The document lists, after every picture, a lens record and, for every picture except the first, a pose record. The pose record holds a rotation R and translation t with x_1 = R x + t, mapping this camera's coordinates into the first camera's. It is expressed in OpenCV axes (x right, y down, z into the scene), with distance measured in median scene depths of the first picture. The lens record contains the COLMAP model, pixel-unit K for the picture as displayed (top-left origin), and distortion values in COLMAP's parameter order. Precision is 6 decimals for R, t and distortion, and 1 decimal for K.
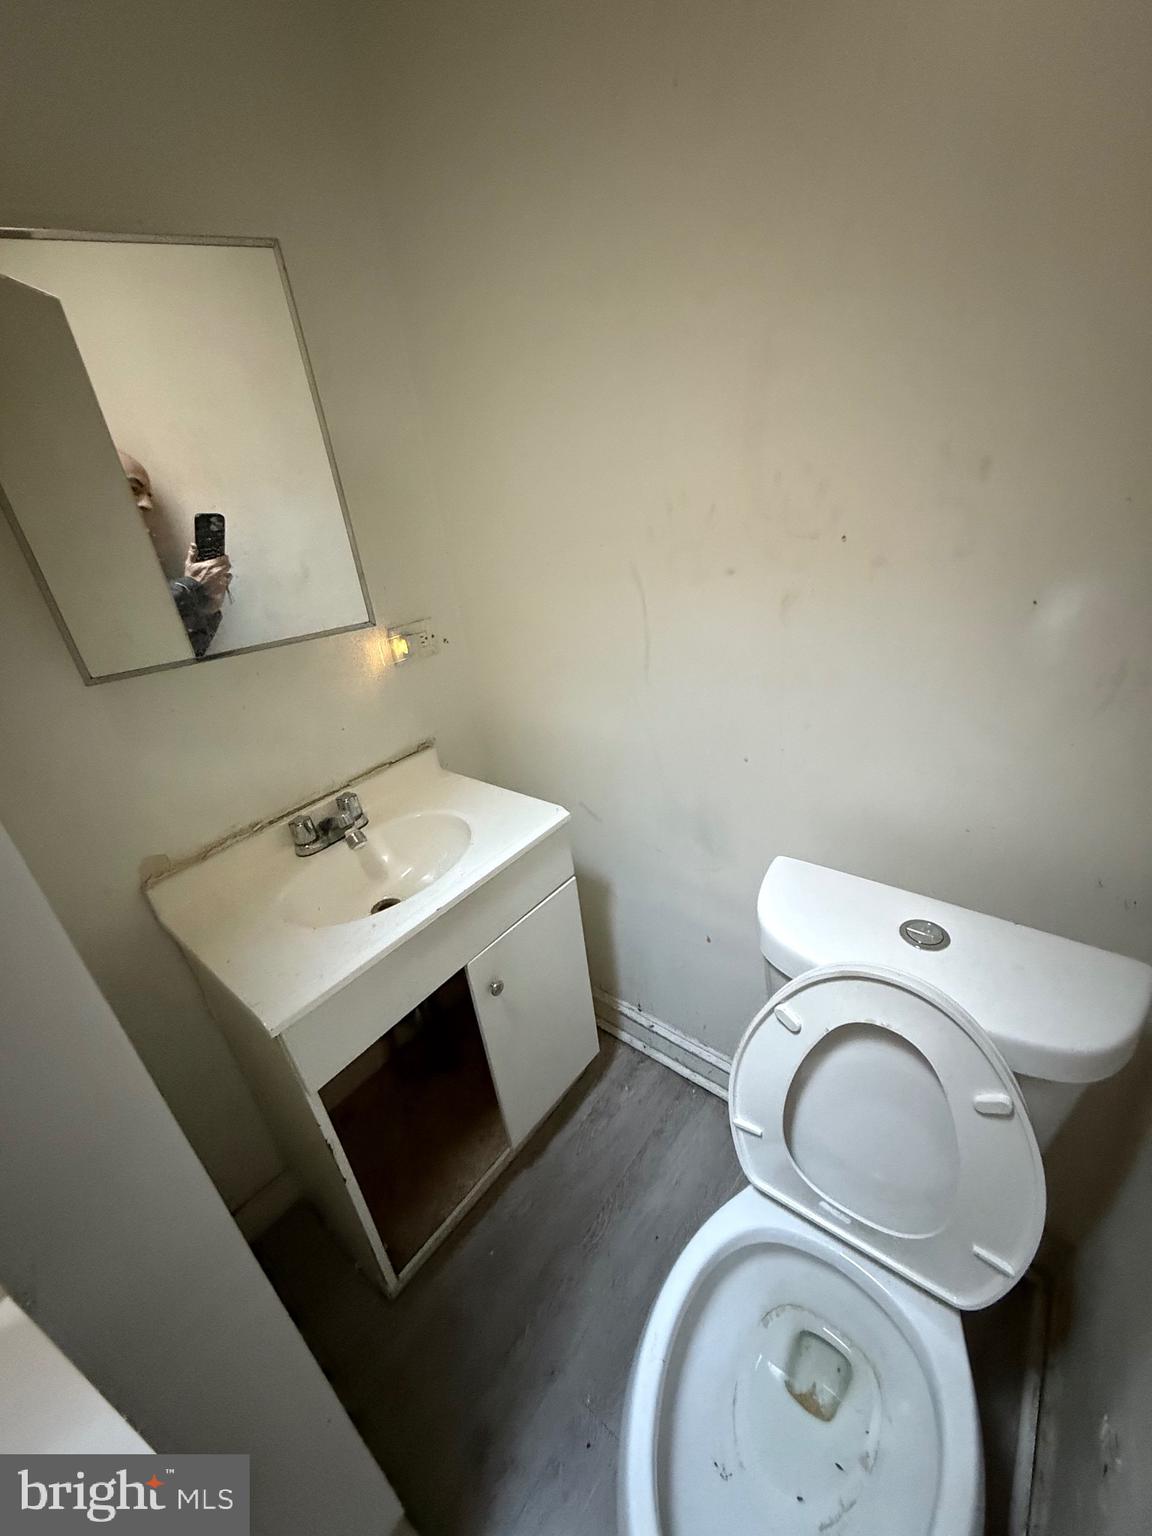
lens RADIAL K [[607.5, 0, 574.3], [0, 607.5, 762.8], [0, 0, 1]] dist [0.001720, 0.000076]
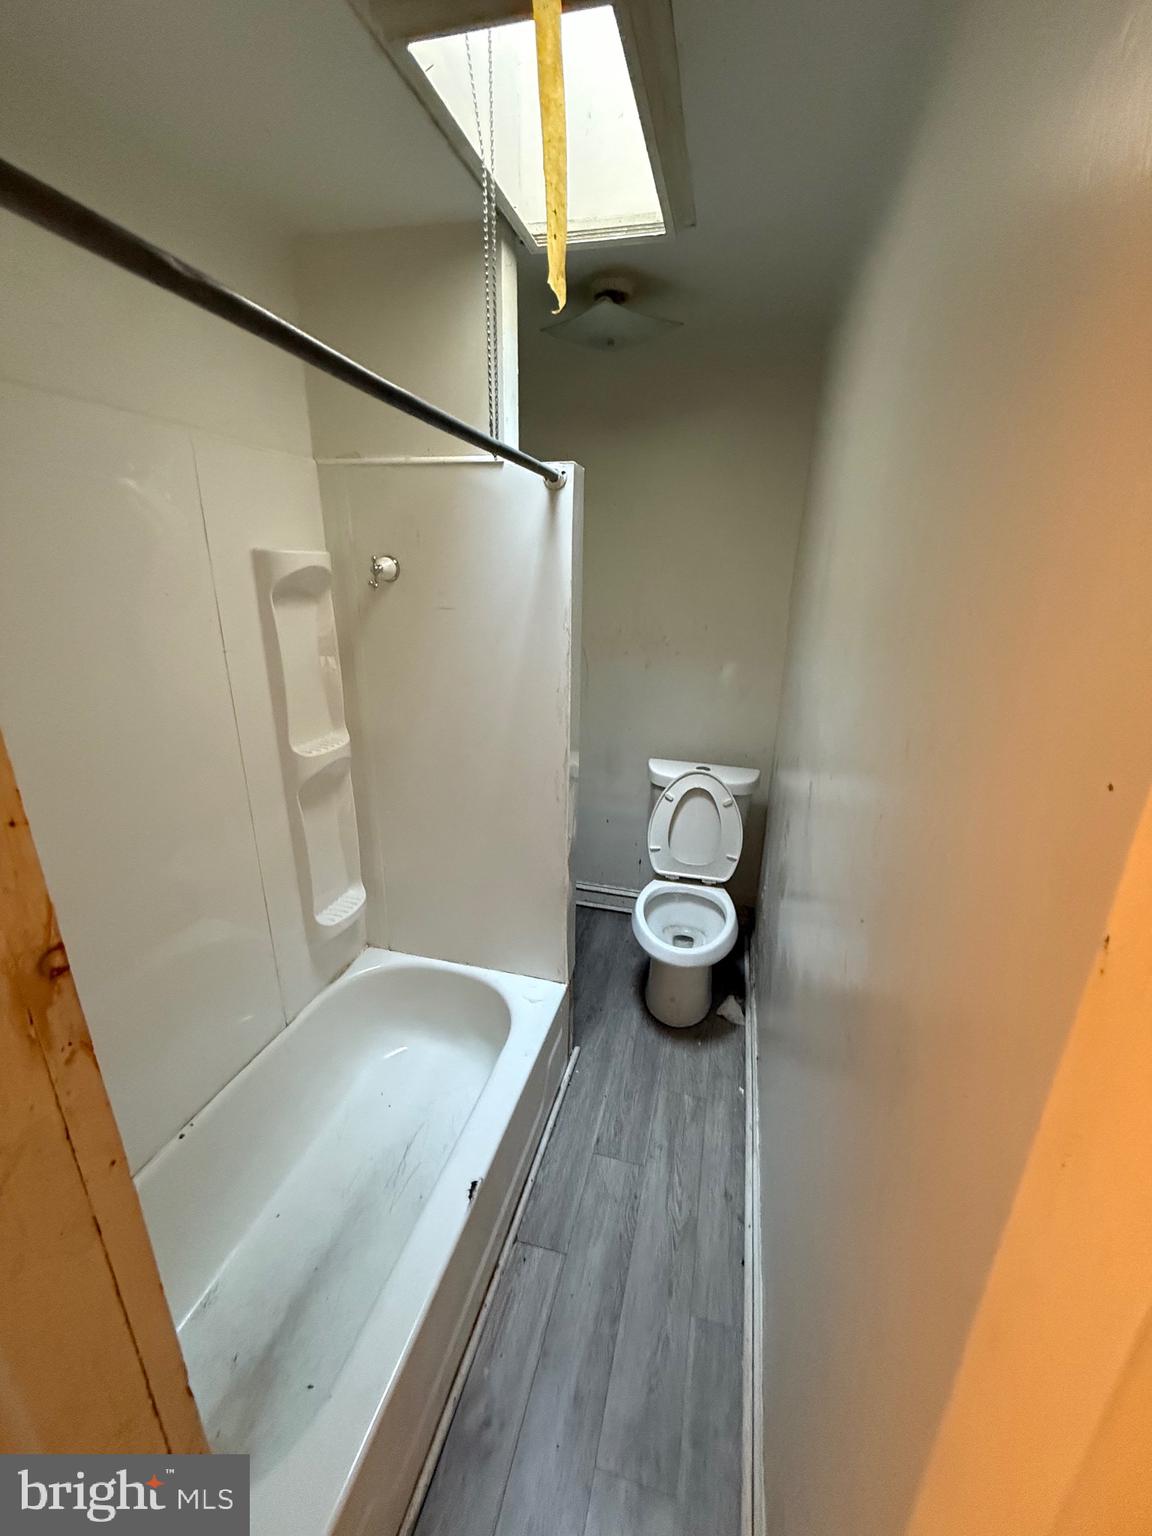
lens RADIAL K [[607.5, 0, 574.3], [0, 607.5, 762.8], [0, 0, 1]] dist [0.001720, 0.000076]
pose [[0.903850, -0.009461, 0.427745, -1.249986], [0.070789, 0.989284, -0.127699, 0.562500], [-0.421953, 0.145700, 0.894834, -1.393242]]
